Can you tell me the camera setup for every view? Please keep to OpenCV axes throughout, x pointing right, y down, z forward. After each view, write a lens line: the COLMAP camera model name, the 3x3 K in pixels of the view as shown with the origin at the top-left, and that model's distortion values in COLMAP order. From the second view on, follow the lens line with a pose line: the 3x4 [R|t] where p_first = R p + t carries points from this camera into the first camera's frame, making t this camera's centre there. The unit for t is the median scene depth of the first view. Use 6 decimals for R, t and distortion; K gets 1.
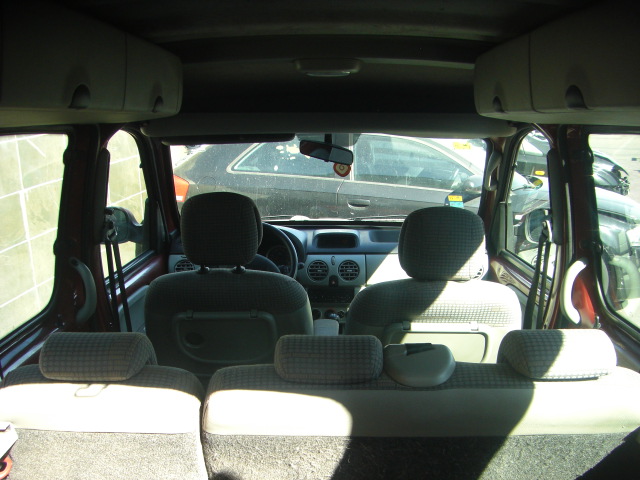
lens RADIAL K [[722.0, 0, 320.7], [0, 722.0, 338.2], [0, 0, 1]] dist [-0.225394, 0.297382]
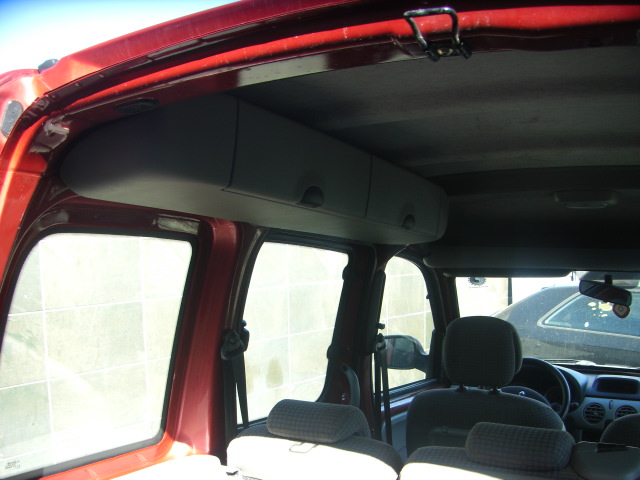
lens RADIAL K [[722.0, 0, 320.7], [0, 722.0, 338.2], [0, 0, 1]] dist [-0.225394, 0.297382]
pose [[0.892748, 0.056857, -0.446955, 0.132606], [-0.157253, 0.968944, -0.190838, 0.075091], [0.422224, 0.240655, 0.873963, -0.030259]]
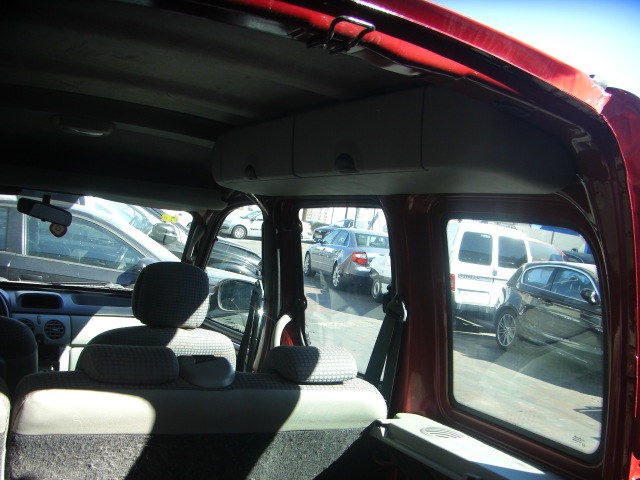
lens RADIAL K [[722.0, 0, 320.7], [0, 722.0, 338.2], [0, 0, 1]] dist [-0.225394, 0.297382]
pose [[0.873922, 0.034919, 0.484810, -0.178747], [0.031473, 0.991258, -0.128129, 0.090999], [-0.485046, 0.127233, 0.865183, -0.079848]]
